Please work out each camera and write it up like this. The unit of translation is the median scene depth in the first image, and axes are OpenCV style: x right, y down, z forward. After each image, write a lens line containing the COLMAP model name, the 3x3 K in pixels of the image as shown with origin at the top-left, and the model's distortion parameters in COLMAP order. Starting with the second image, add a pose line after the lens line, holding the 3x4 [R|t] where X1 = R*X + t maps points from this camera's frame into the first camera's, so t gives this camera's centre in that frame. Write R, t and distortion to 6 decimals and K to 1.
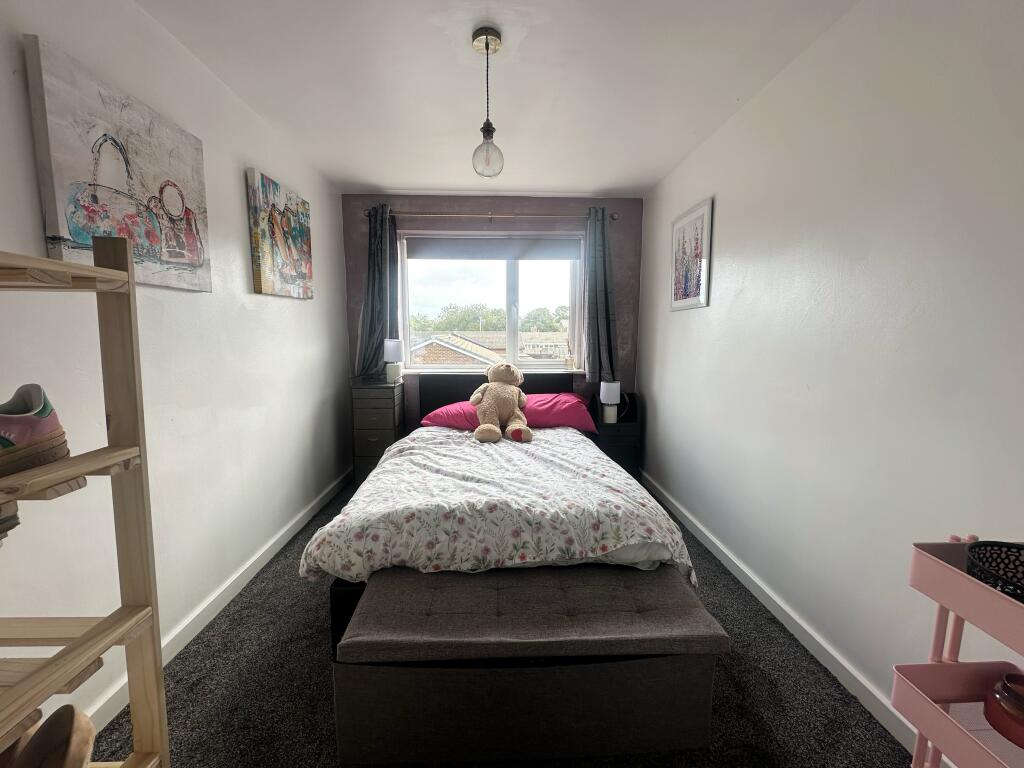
lens RADIAL K [[406.1, 0, 509.8], [0, 406.1, 382.7], [0, 0, 1]] dist [-0.004352, -0.000178]
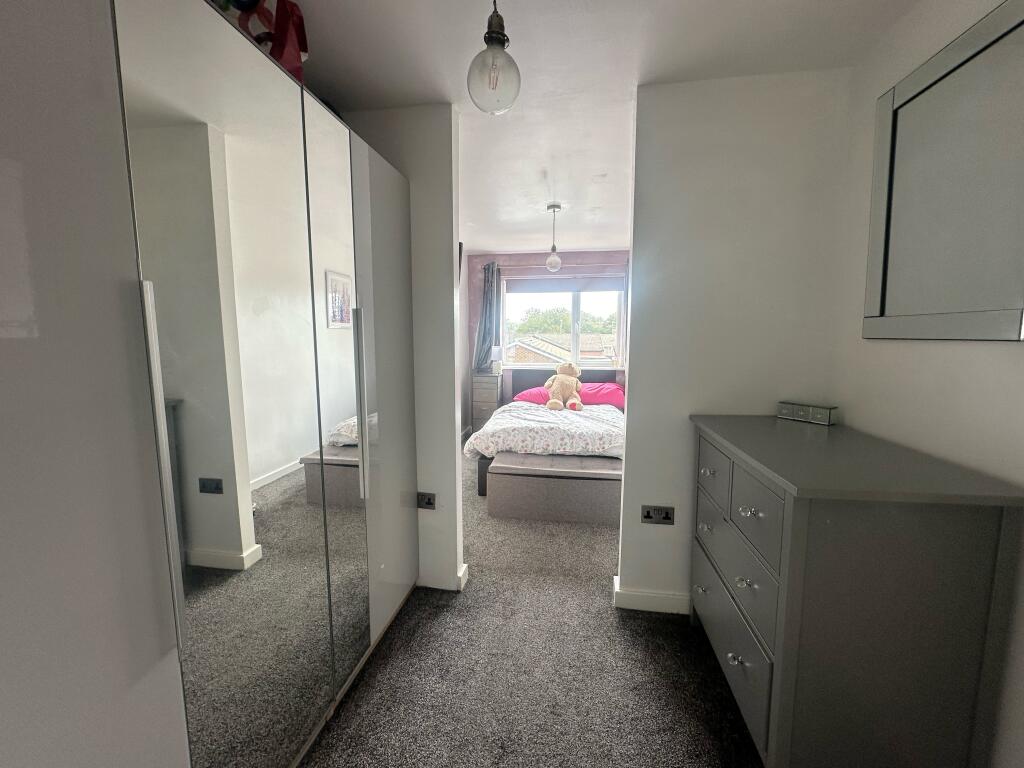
lens RADIAL K [[406.1, 0, 513.3], [0, 406.1, 380.4], [0, 0, 1]] dist [-0.004352, -0.000178]
pose [[0.982189, 0.021508, -0.186660, 0.092190], [-0.023333, 0.999699, -0.007585, 0.046629], [0.186441, 0.011805, 0.982395, -0.686950]]
